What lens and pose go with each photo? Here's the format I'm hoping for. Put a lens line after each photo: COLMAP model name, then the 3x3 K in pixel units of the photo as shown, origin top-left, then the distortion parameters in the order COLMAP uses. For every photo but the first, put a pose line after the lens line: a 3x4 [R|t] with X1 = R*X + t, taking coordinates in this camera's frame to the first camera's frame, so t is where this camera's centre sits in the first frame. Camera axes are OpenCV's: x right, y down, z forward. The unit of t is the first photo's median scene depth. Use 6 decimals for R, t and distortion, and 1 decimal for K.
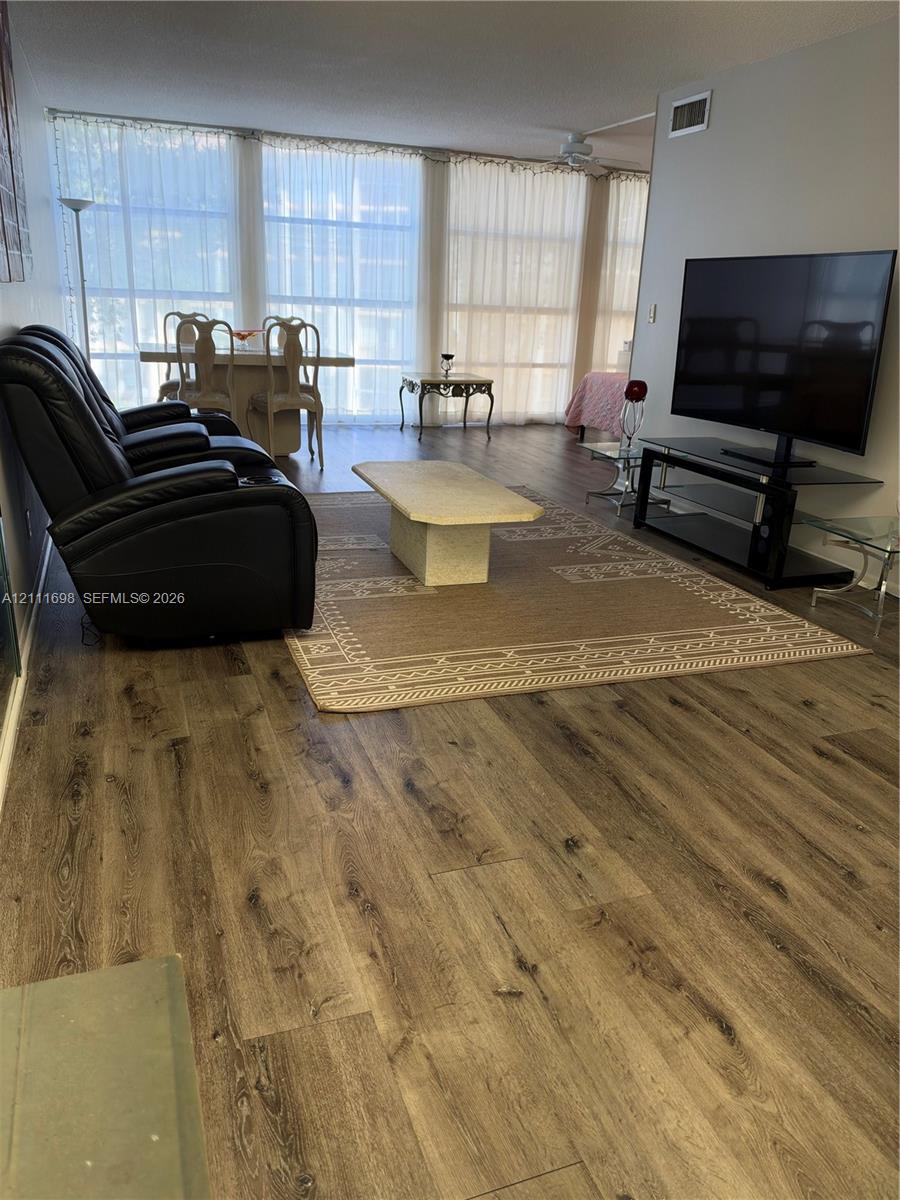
lens RADIAL K [[906.5, 0, 453.2], [0, 906.5, 597.1], [0, 0, 1]] dist [0.017437, -0.038971]
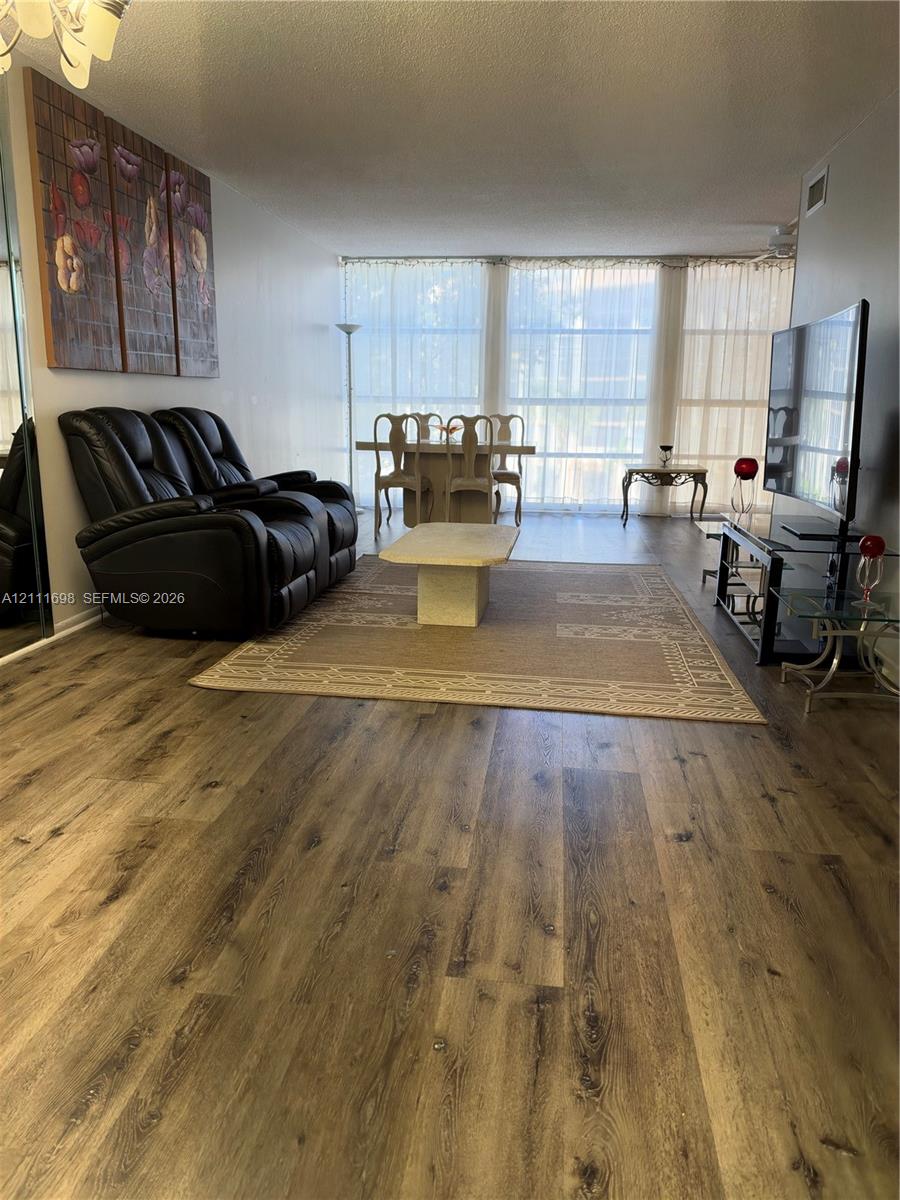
lens RADIAL K [[906.5, 0, 452.0], [0, 906.5, 599.5], [0, 0, 1]] dist [0.017437, -0.038971]
pose [[0.881100, 0.071201, -0.467539, 0.635348], [-0.128791, 0.987363, -0.092347, 0.067116], [0.455055, 0.141582, 0.879136, 0.035421]]
